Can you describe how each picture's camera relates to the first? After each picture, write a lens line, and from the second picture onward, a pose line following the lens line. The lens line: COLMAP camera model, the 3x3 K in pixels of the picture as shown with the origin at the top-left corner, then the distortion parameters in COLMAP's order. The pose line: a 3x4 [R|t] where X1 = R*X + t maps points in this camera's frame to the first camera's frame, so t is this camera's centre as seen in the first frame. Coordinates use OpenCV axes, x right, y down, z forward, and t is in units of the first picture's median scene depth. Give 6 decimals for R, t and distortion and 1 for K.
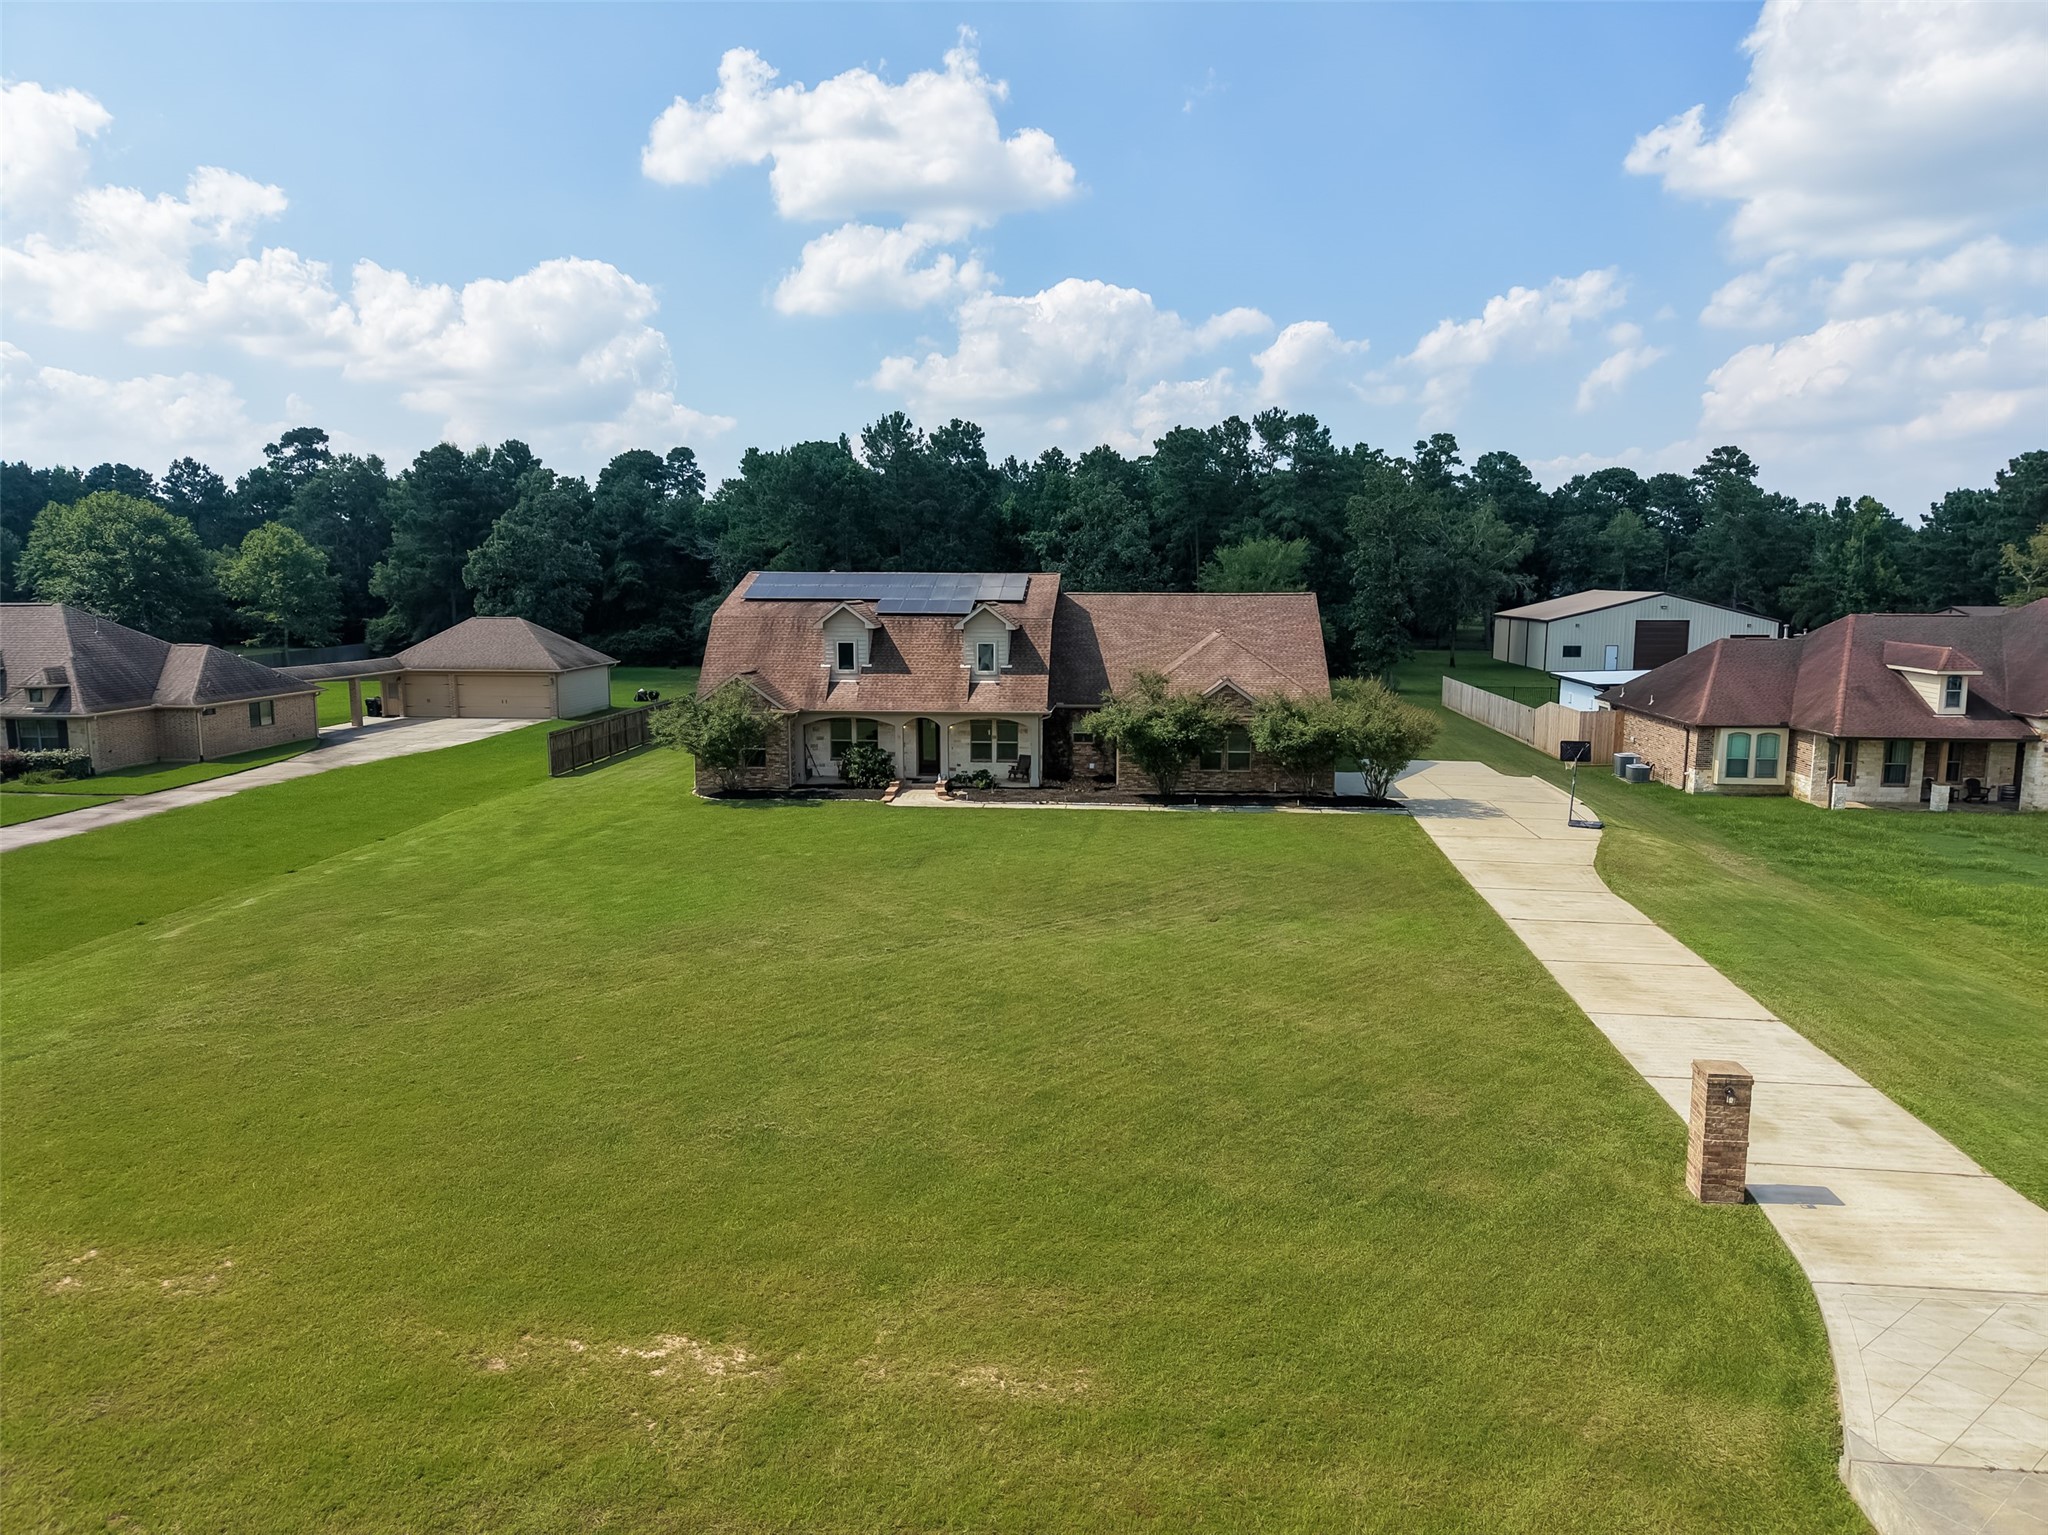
lens RADIAL K [[1367.0, 0, 1024.0], [0, 1367.0, 767.5], [0, 0, 1]] dist [0.031446, -0.049710]
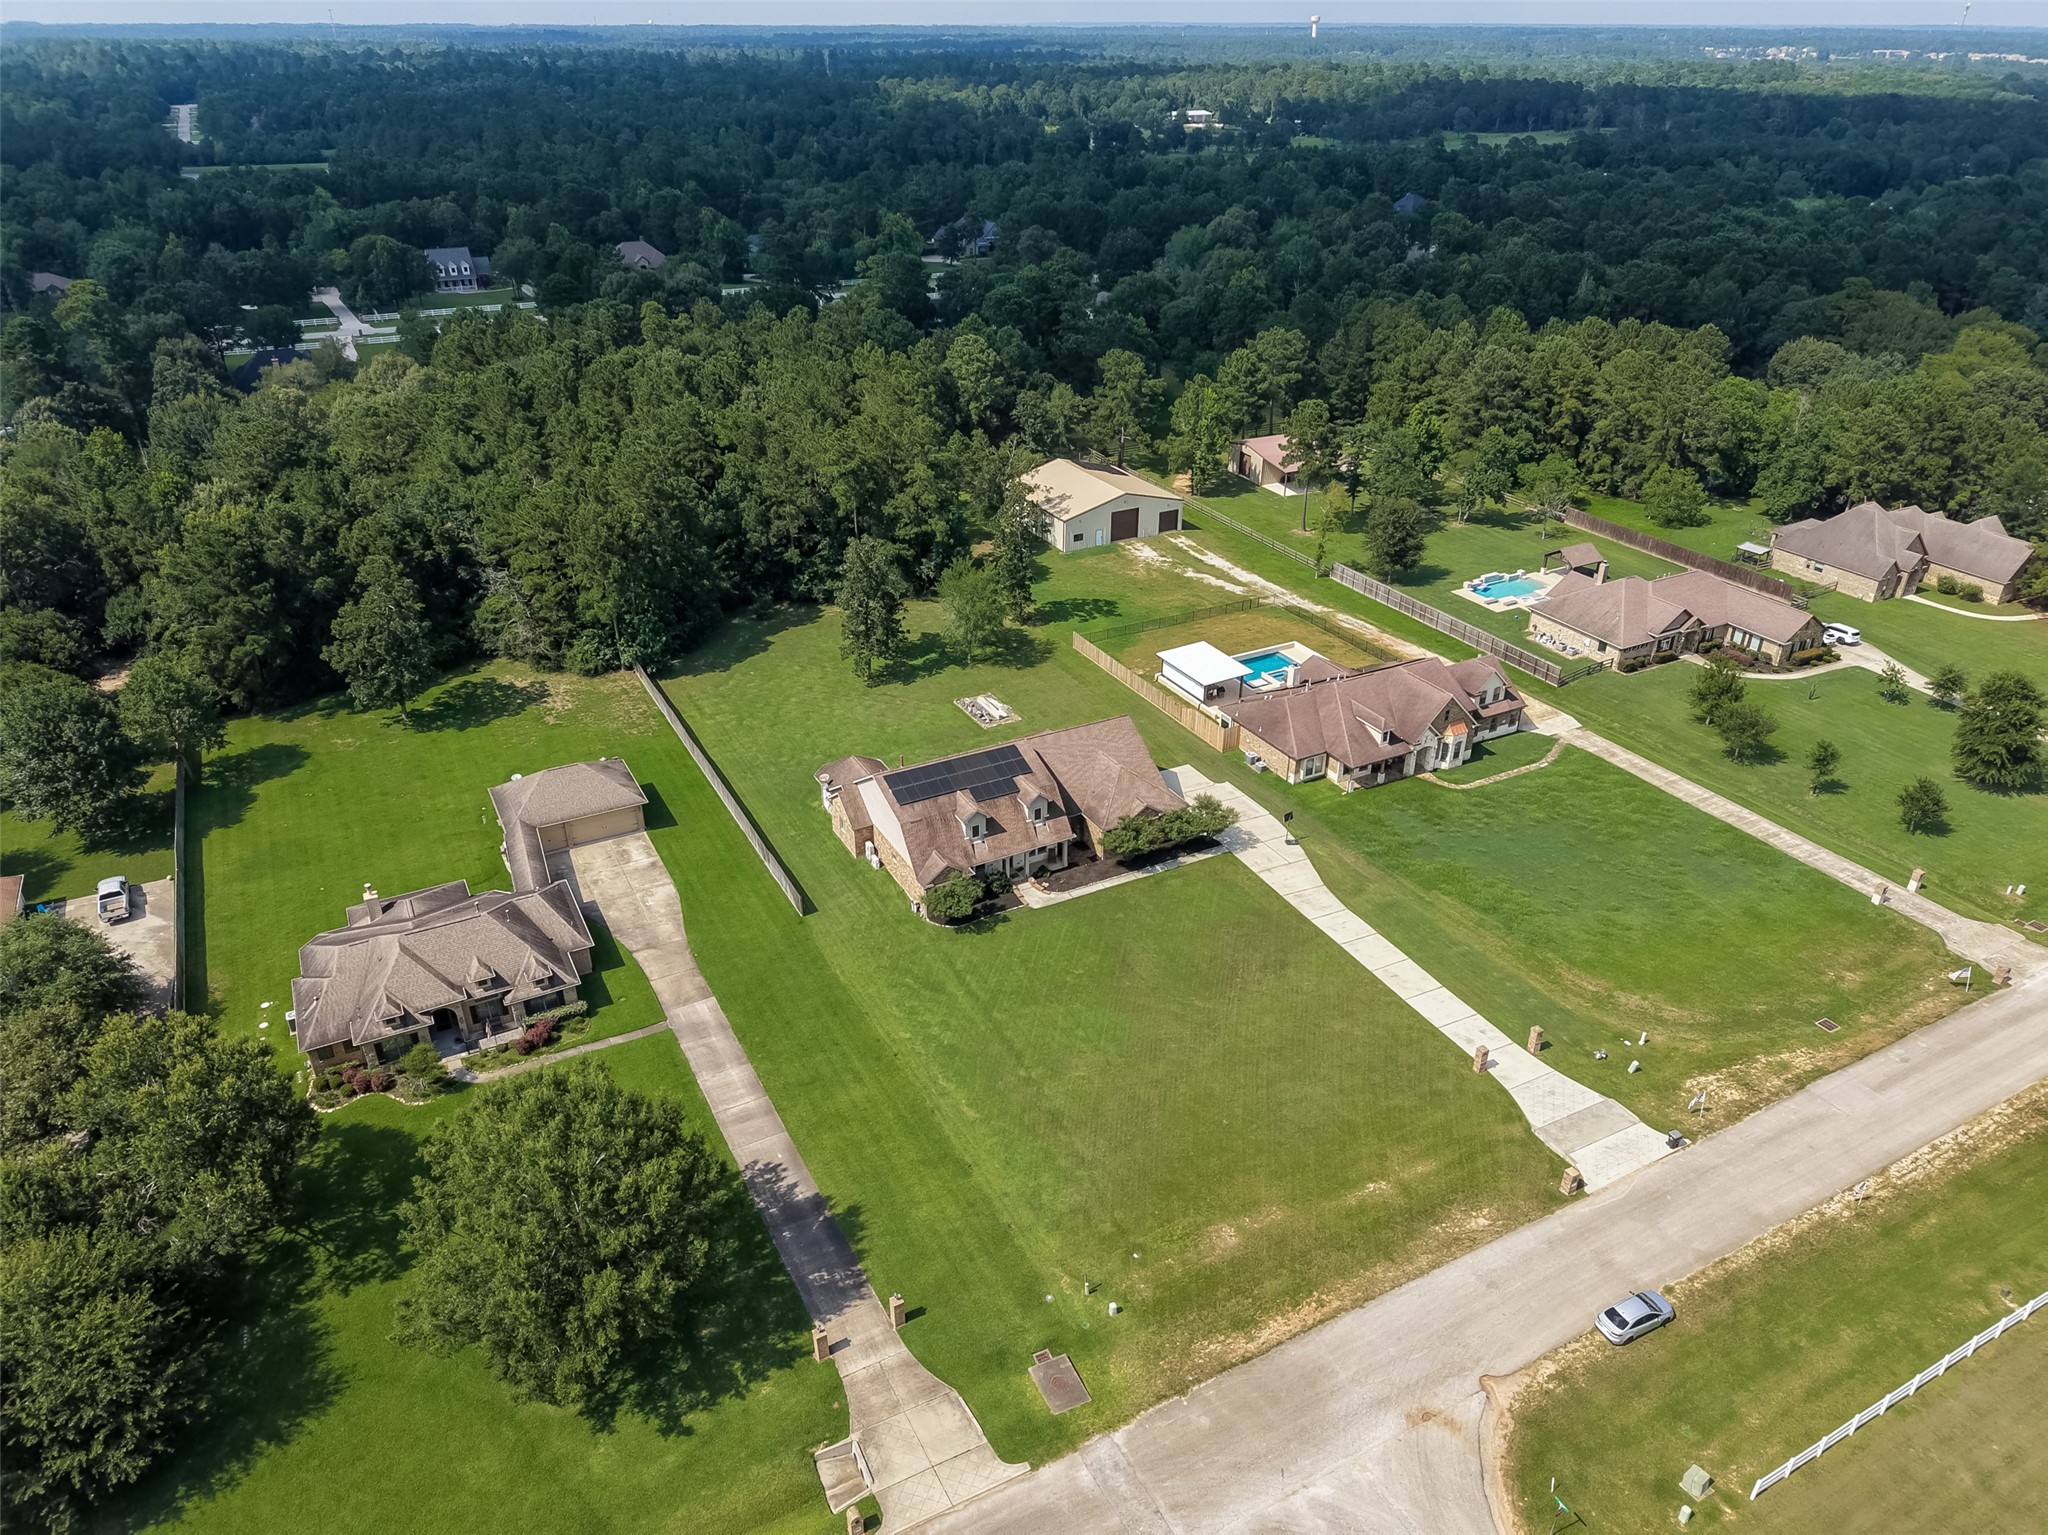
lens RADIAL K [[1342.1, 0, 1024.0], [0, 1342.1, 767.5], [0, 0, 1]] dist [0.083325, -0.117353]
pose [[0.838335, -0.259315, 0.479531, -0.984702], [0.076940, 0.927098, 0.366836, -0.879774], [-0.539699, -0.270637, 0.797171, -0.571338]]
